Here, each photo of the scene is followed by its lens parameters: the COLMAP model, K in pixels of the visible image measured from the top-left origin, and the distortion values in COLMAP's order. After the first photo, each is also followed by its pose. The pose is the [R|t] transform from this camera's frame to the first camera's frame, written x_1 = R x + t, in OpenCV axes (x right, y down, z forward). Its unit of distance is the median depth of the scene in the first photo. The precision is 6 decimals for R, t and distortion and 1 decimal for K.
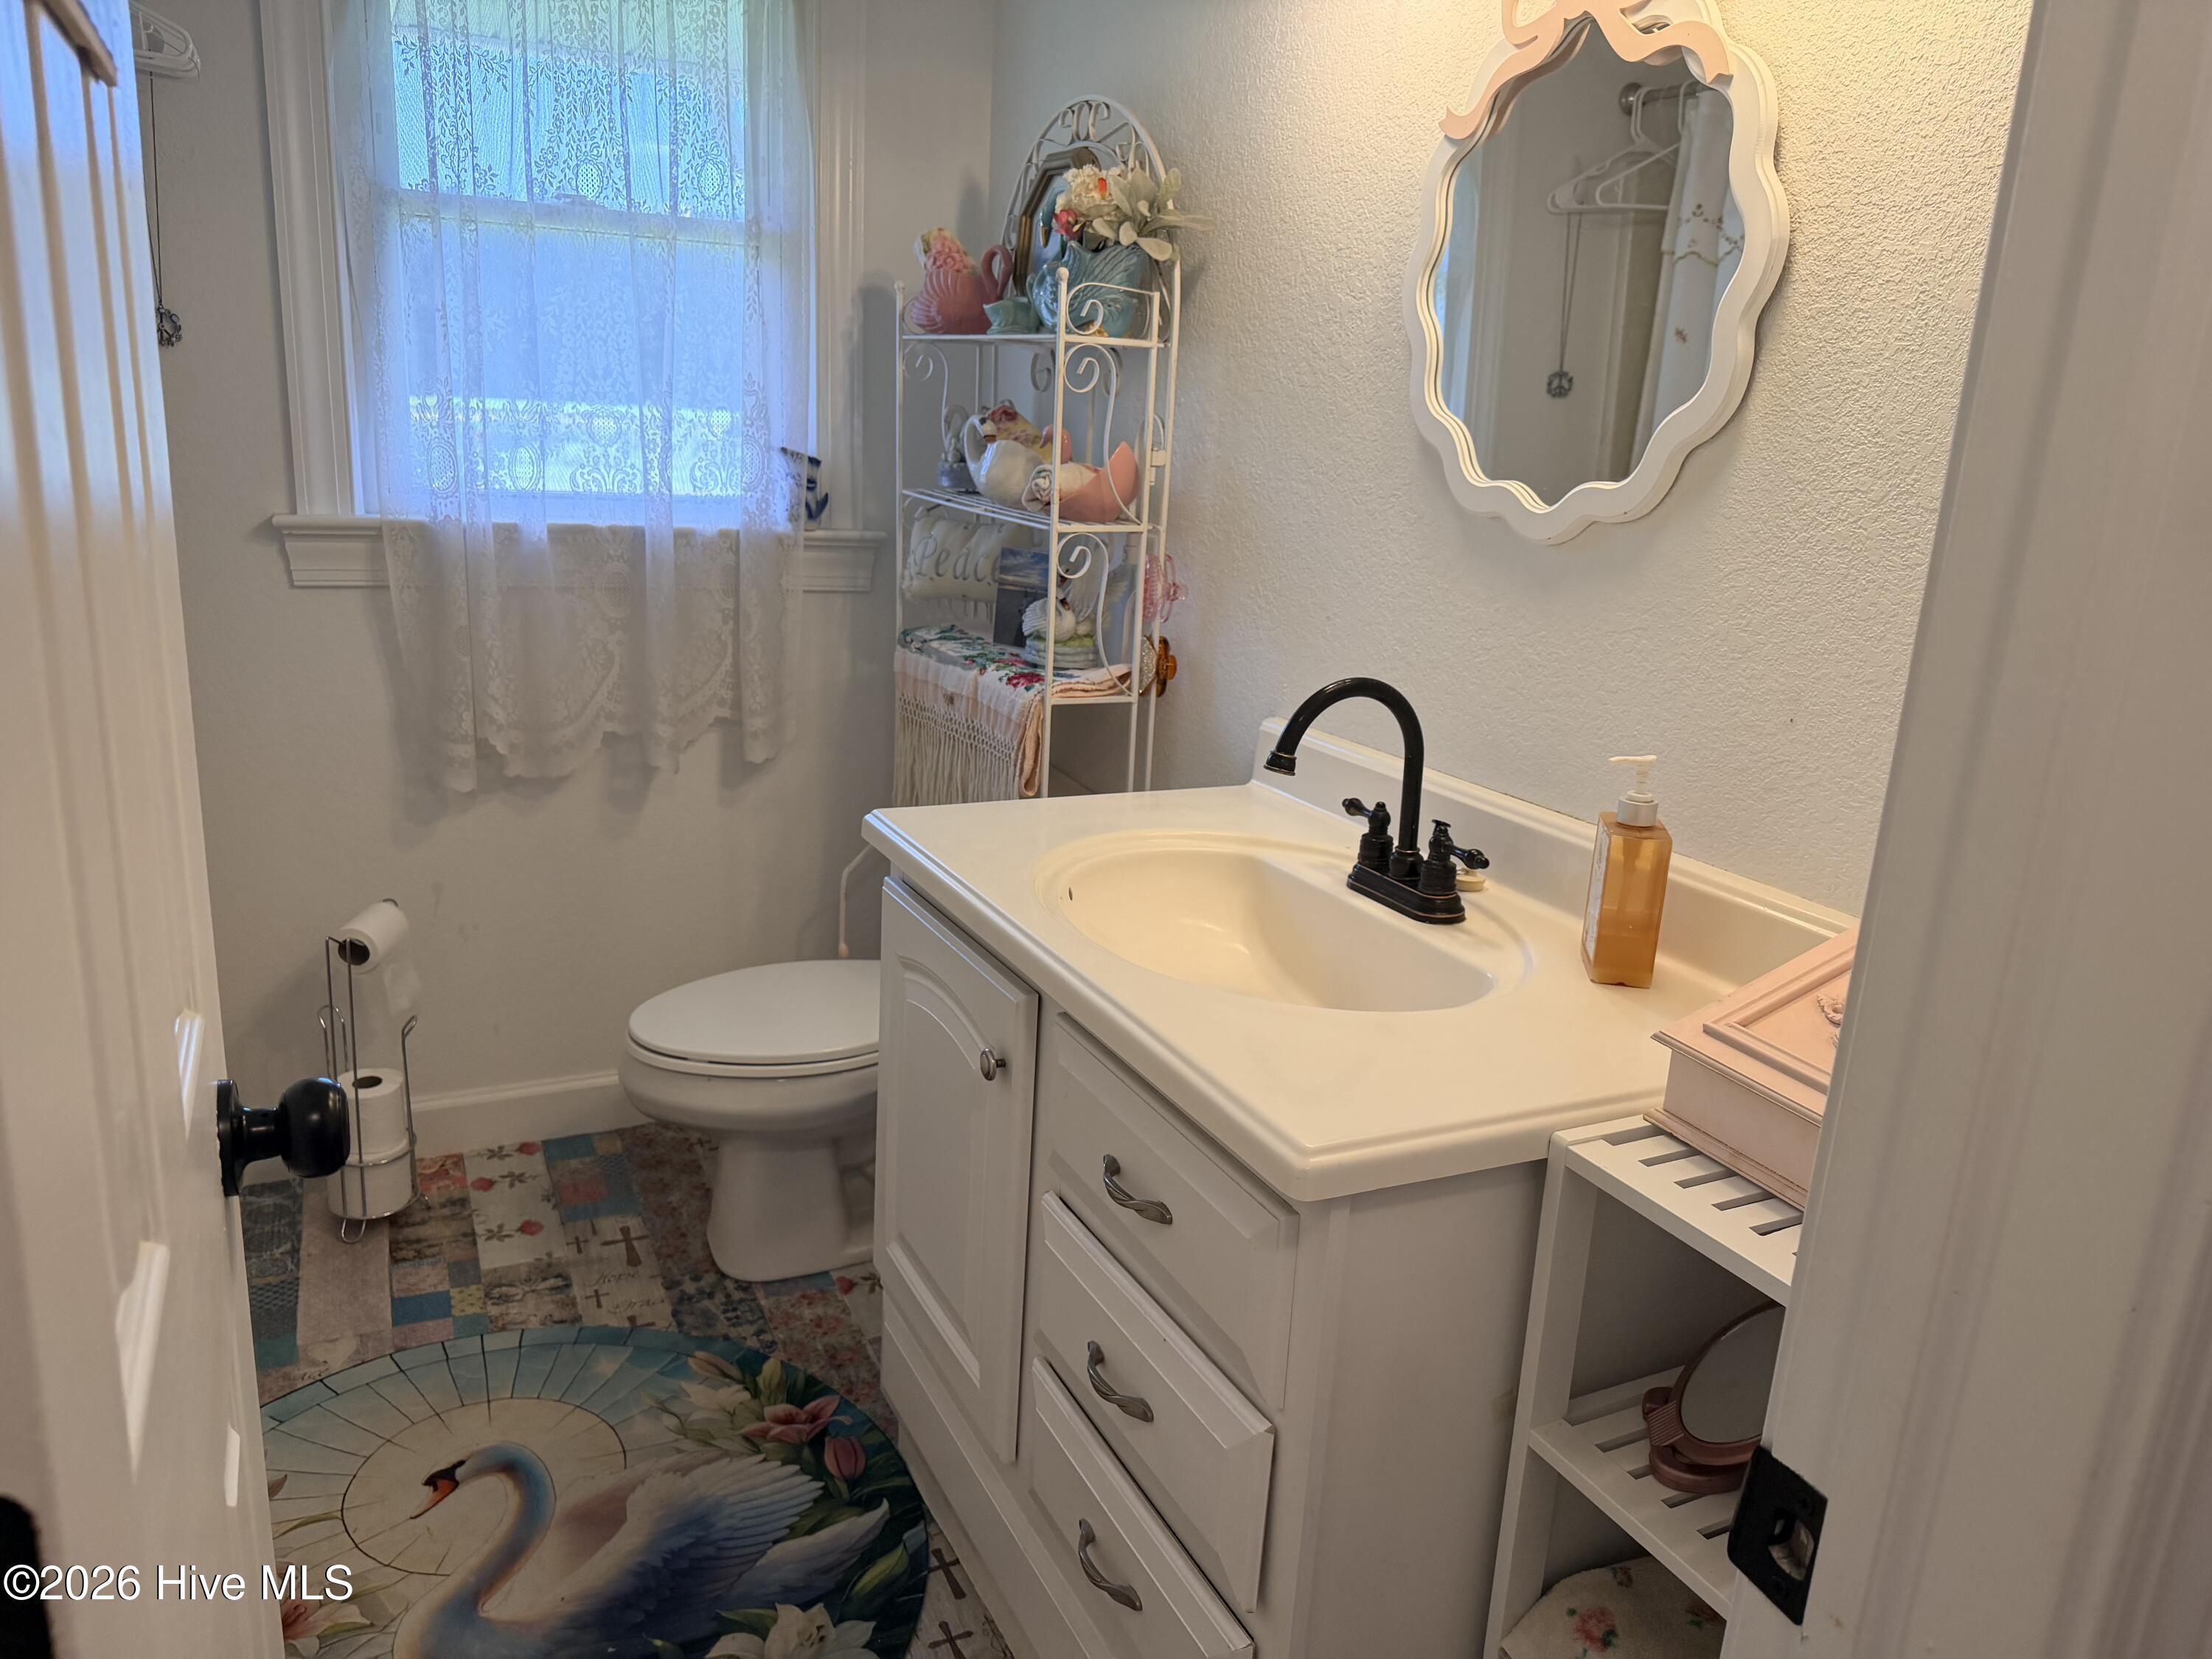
lens RADIAL K [[1566.2, 0, 1108.2], [0, 1566.2, 894.0], [0, 0, 1]] dist [0.049043, -0.063418]
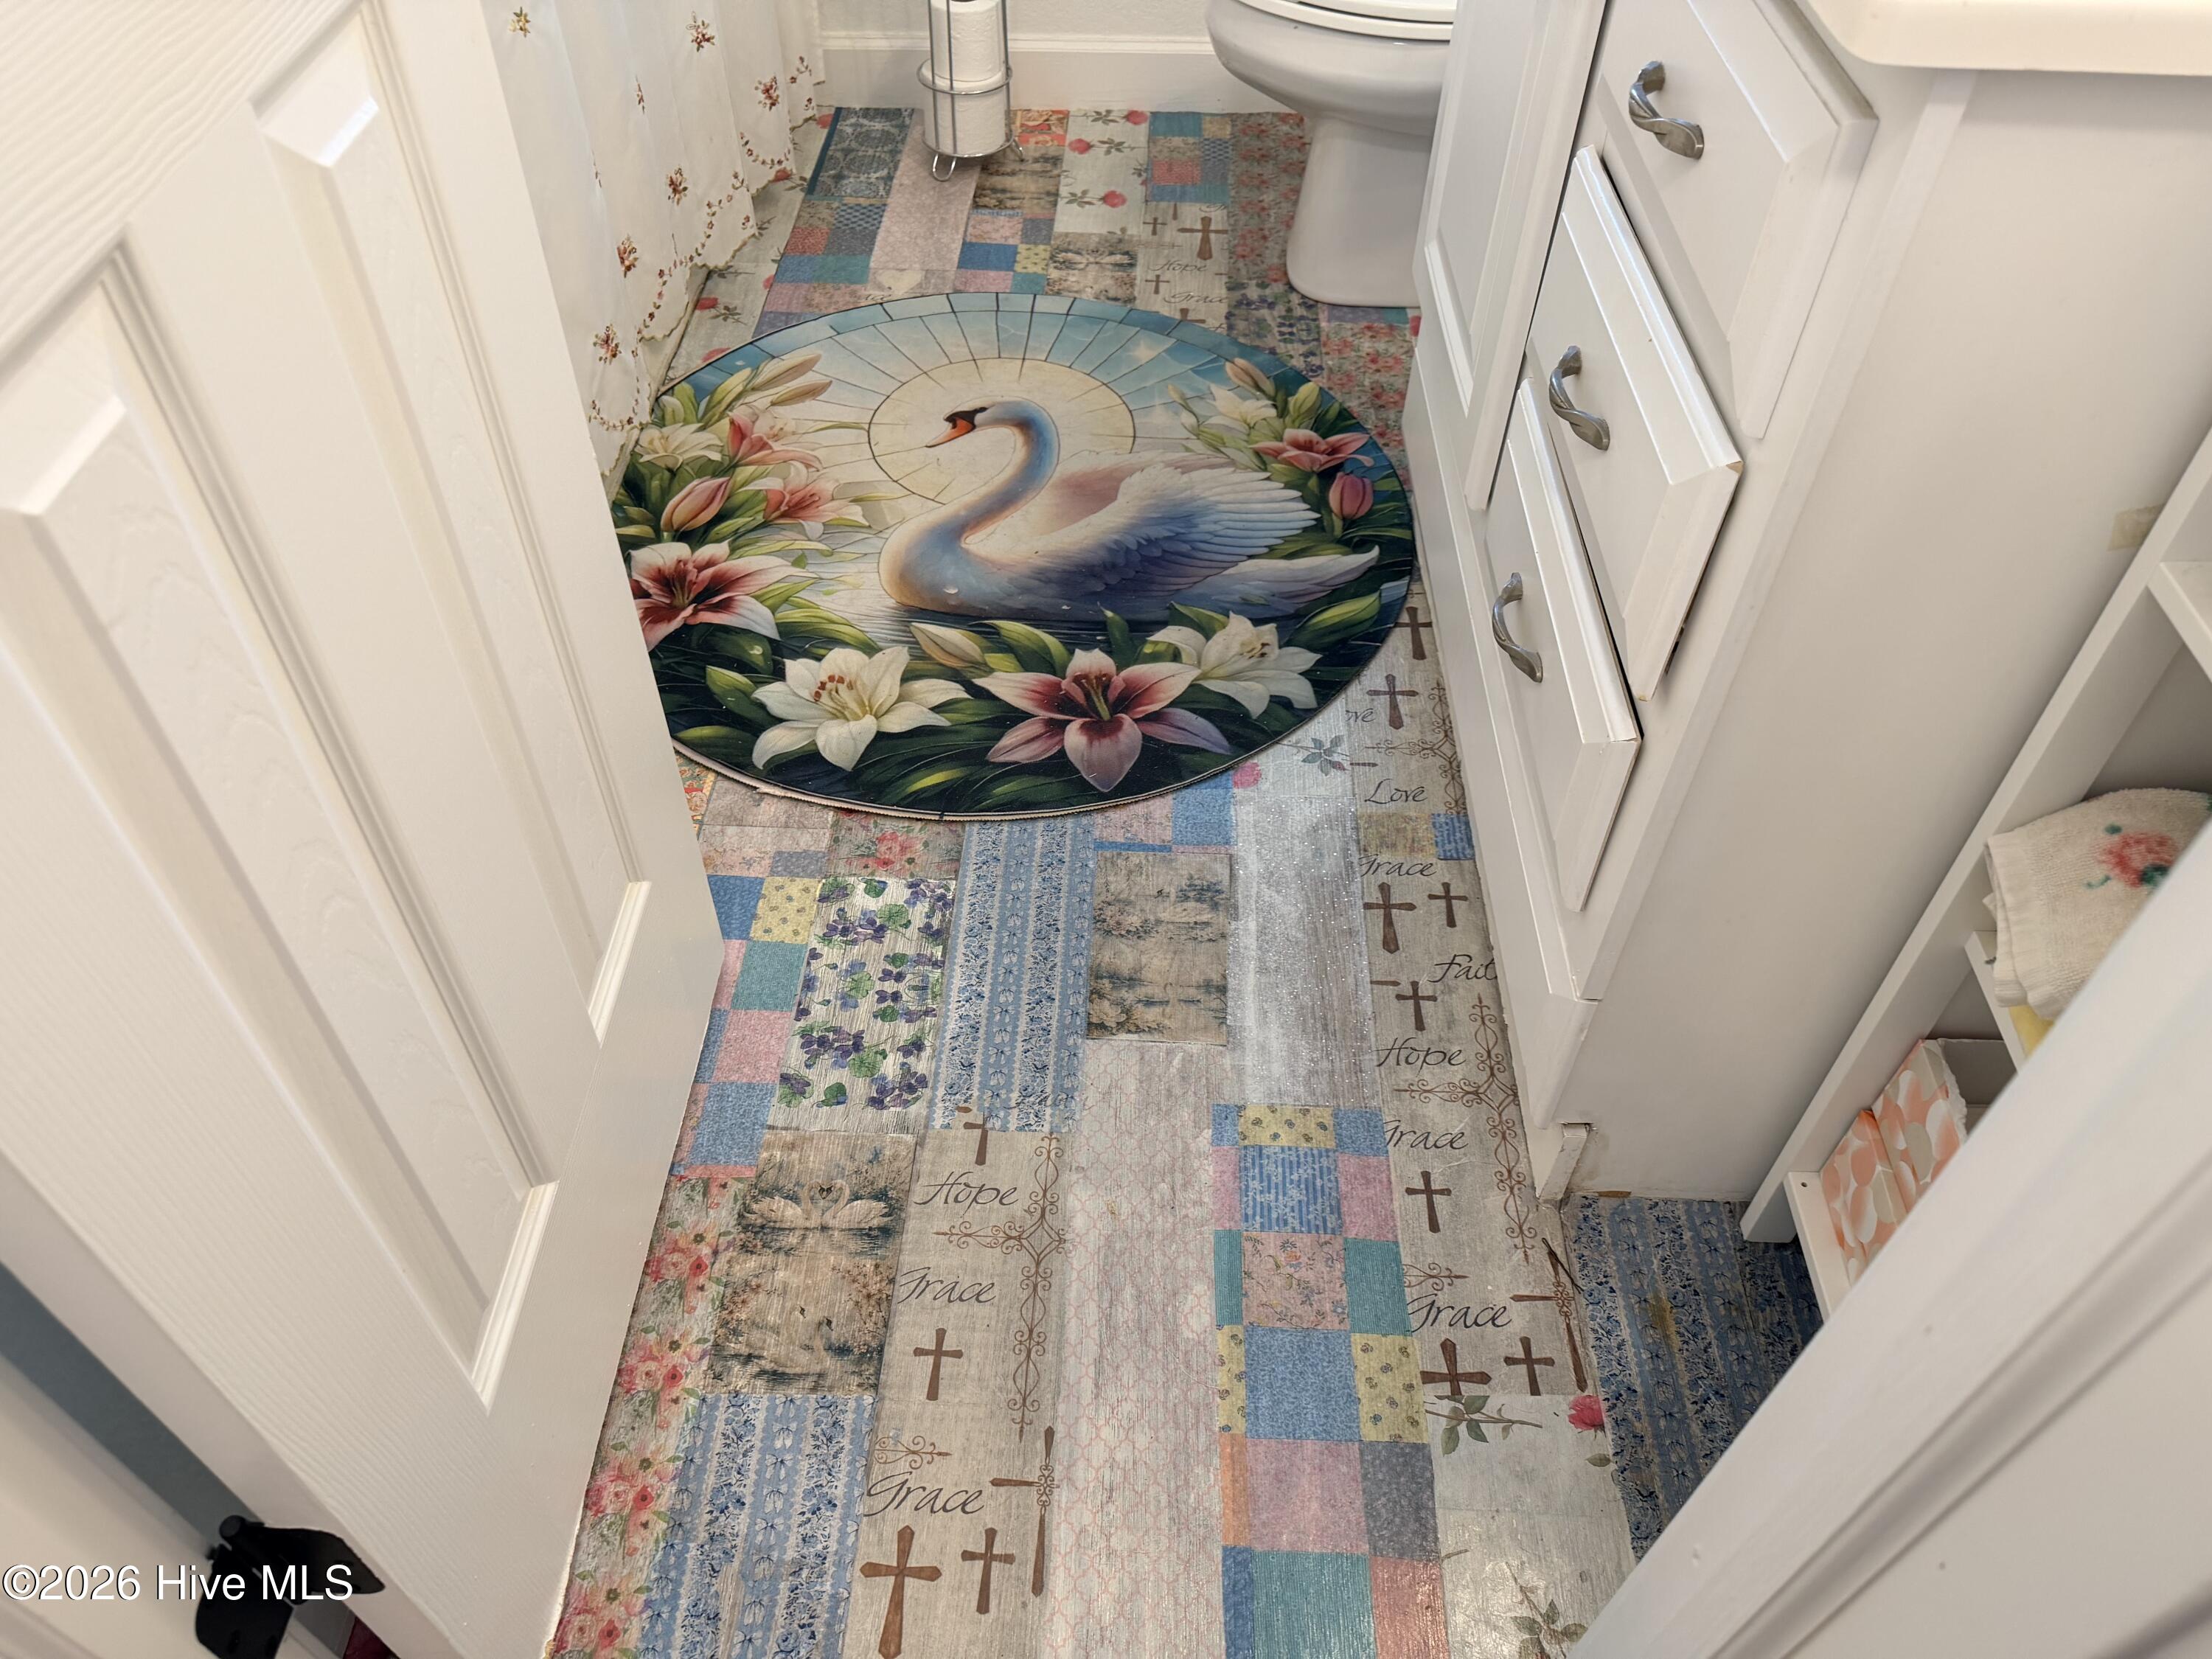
lens RADIAL K [[1566.2, 0, 1097.7], [0, 1566.2, 845.2], [0, 0, 1]] dist [0.049043, -0.063418]
pose [[0.885389, 0.307599, -0.348523, 0.076418], [-0.098105, 0.856513, 0.506716, 0.081488], [0.454380, -0.414449, 0.788524, 0.131249]]
